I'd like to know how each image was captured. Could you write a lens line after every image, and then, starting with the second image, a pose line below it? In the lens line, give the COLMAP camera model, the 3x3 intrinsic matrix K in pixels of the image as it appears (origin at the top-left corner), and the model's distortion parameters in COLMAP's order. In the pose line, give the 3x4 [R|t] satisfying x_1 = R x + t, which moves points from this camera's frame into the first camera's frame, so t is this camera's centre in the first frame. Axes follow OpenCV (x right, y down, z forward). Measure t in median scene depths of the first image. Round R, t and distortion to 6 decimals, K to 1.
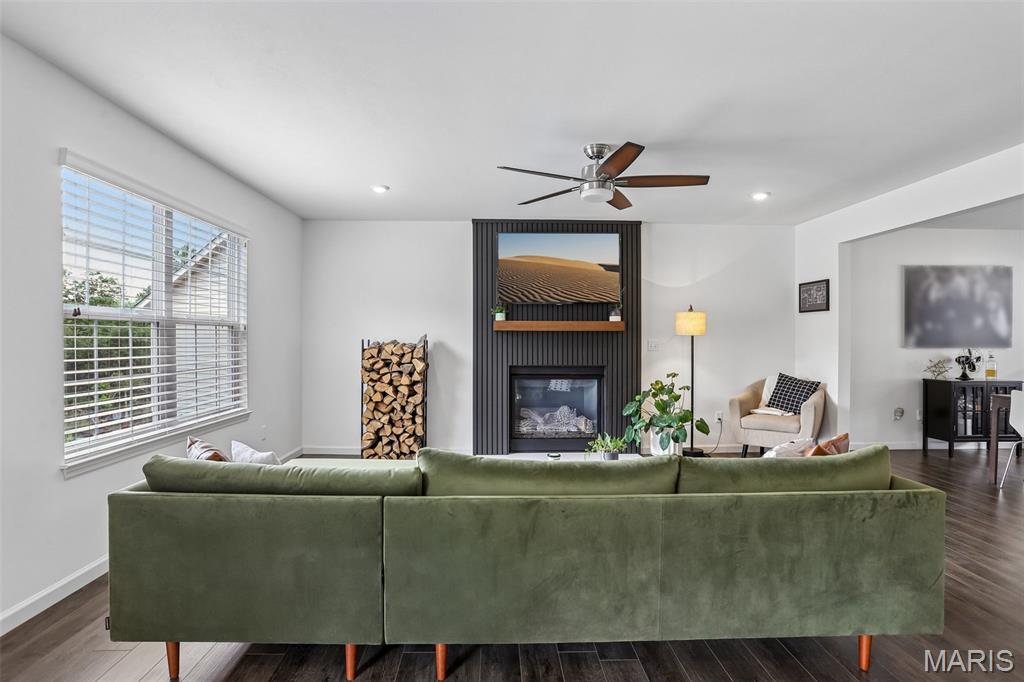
lens RADIAL K [[512.5, 0, 512.0], [0, 512.5, 341.0], [0, 0, 1]] dist [-0.080859, 0.043764]
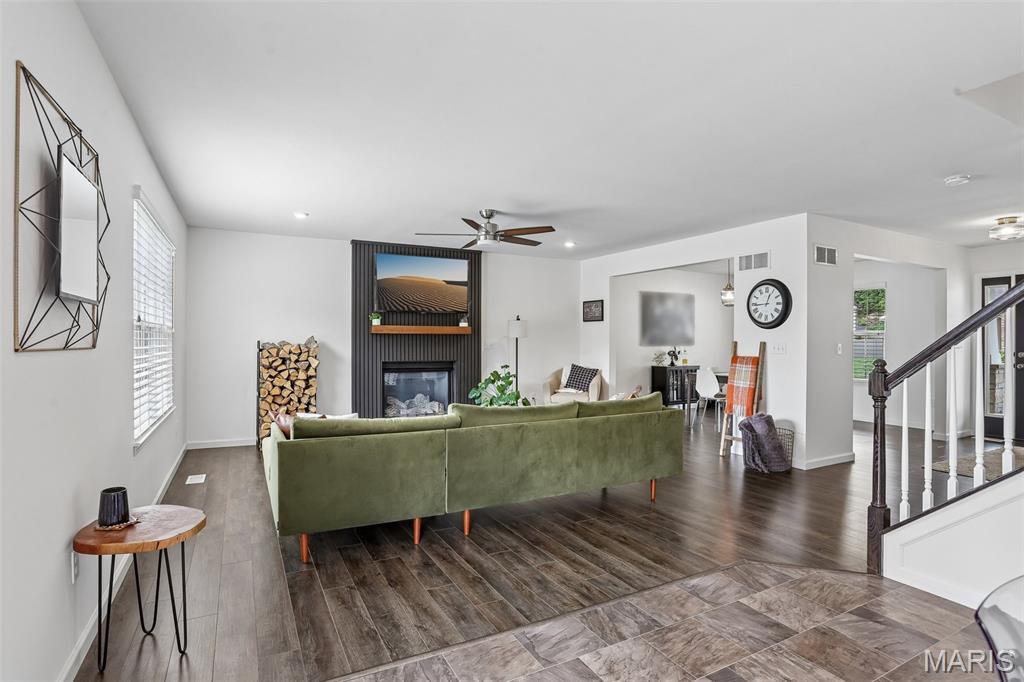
lens RADIAL K [[512.5, 0, 512.0], [0, 512.5, 341.0], [0, 0, 1]] dist [-0.080859, 0.043764]
pose [[0.894750, -0.000670, 0.446566, -0.290547], [0.000791, 1.000000, -0.000084, -0.001276], [-0.446566, 0.000429, 0.894751, -0.243549]]
